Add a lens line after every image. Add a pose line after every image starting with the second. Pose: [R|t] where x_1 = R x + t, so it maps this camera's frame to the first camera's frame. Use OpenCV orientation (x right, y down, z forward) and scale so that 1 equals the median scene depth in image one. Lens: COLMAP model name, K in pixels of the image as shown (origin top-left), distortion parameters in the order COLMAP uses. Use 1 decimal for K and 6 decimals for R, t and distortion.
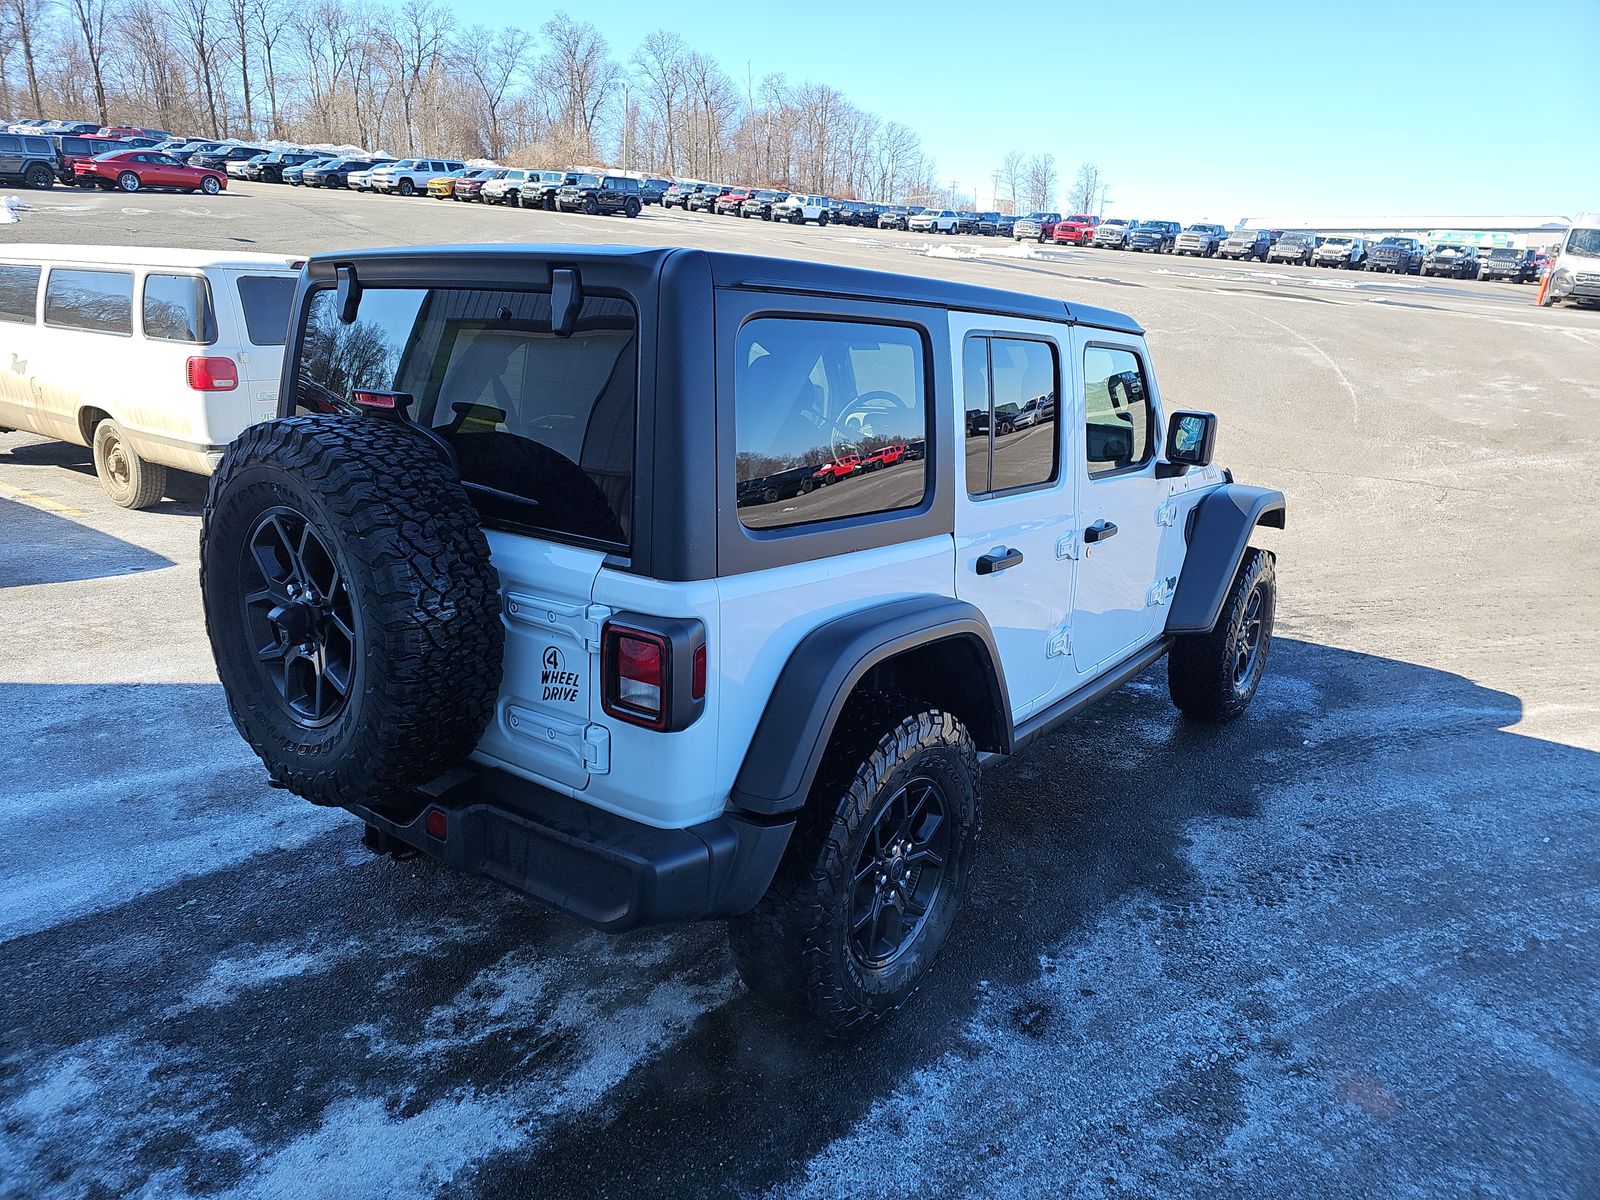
lens RADIAL K [[1047.6, 0, 788.3], [0, 1047.6, 592.6], [0, 0, 1]] dist [0.046983, -0.036232]
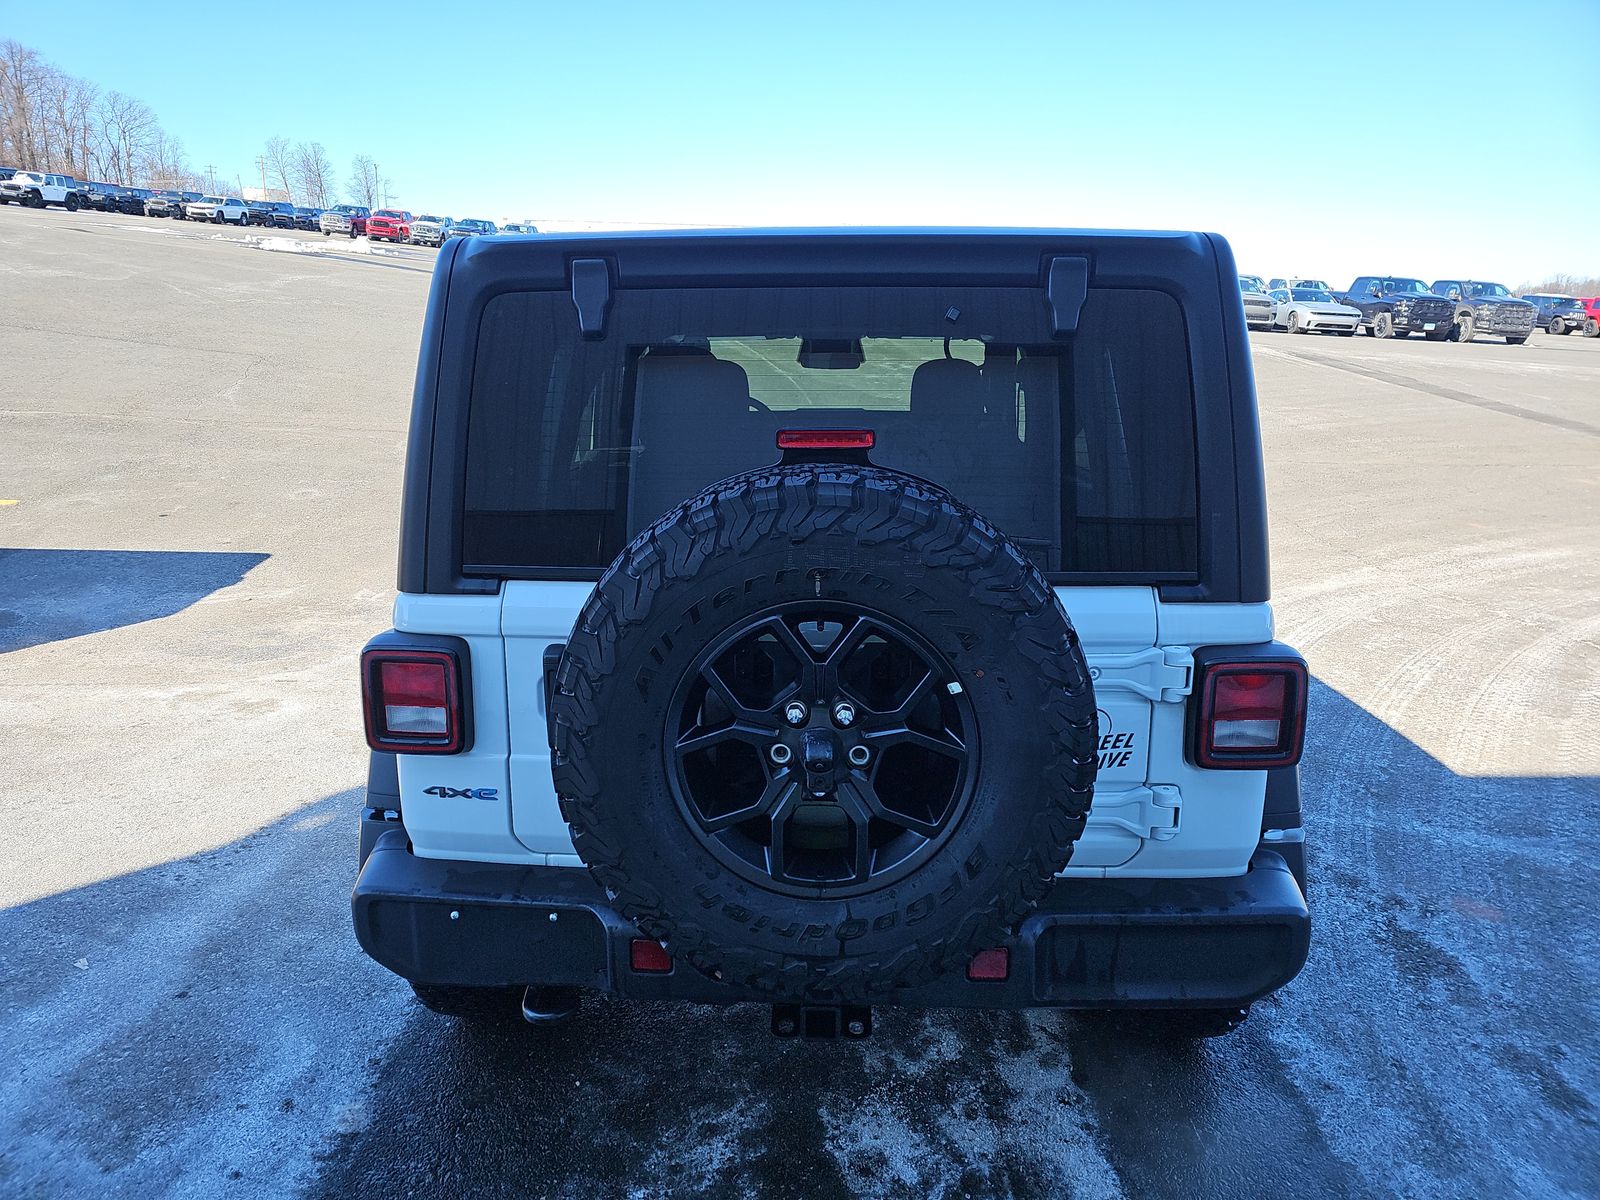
lens RADIAL K [[1047.6, 0, 788.8], [0, 1047.6, 607.5], [0, 0, 1]] dist [0.046983, -0.036232]
pose [[0.814320, -0.177900, 0.552480, -0.028427], [0.170006, 0.983229, 0.066024, -0.004089], [-0.554960, 0.040160, 0.830907, 0.014021]]
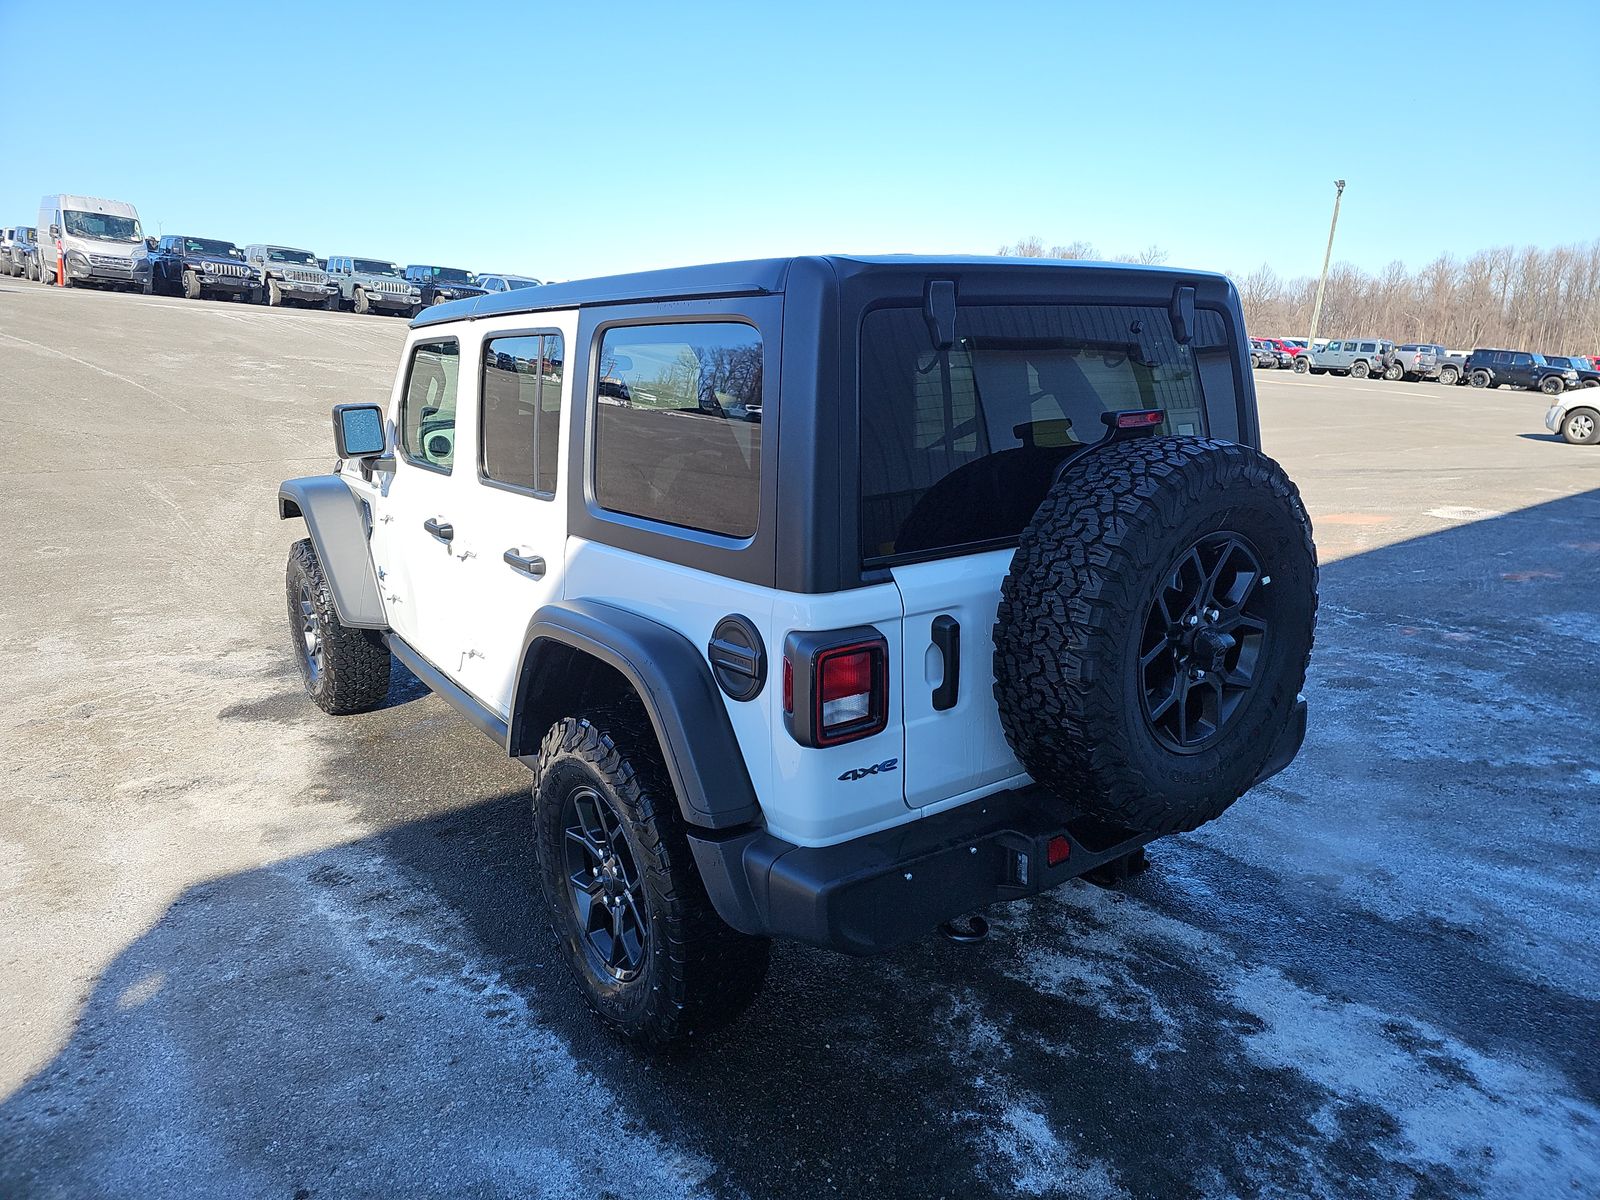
lens RADIAL K [[1047.6, 0, 827.8], [0, 1047.6, 591.4], [0, 0, 1]] dist [0.046983, -0.036232]
pose [[0.250677, -0.267208, 0.930463, -0.048379], [0.250545, 0.946311, 0.204260, -0.010349], [-0.935087, 0.181920, 0.304166, 0.033990]]
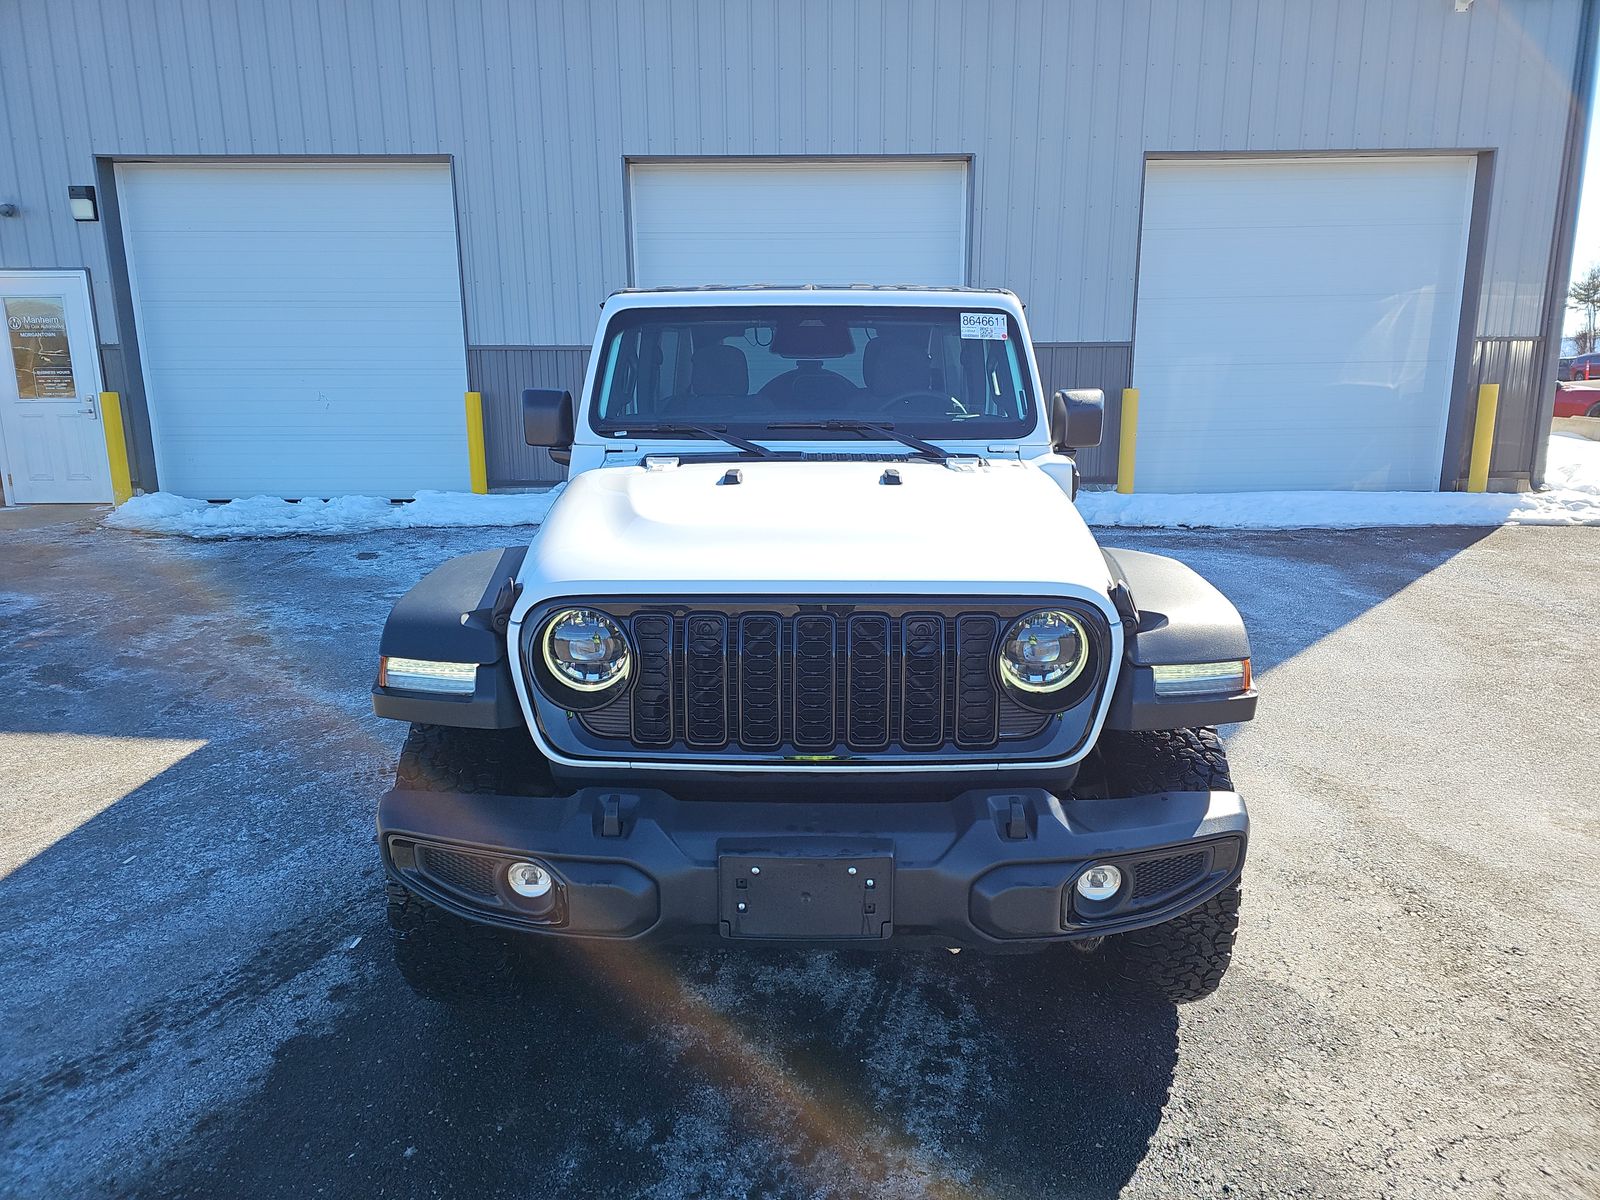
lens RADIAL K [[1047.6, 0, 800.0], [0, 1047.6, 591.5], [0, 0, 1]] dist [0.046983, -0.036232]
pose [[-0.792308, 0.099114, -0.602017, 0.044804], [-0.178168, 0.906121, 0.383667, -0.023172], [0.583528, 0.411242, -0.700268, 0.106115]]
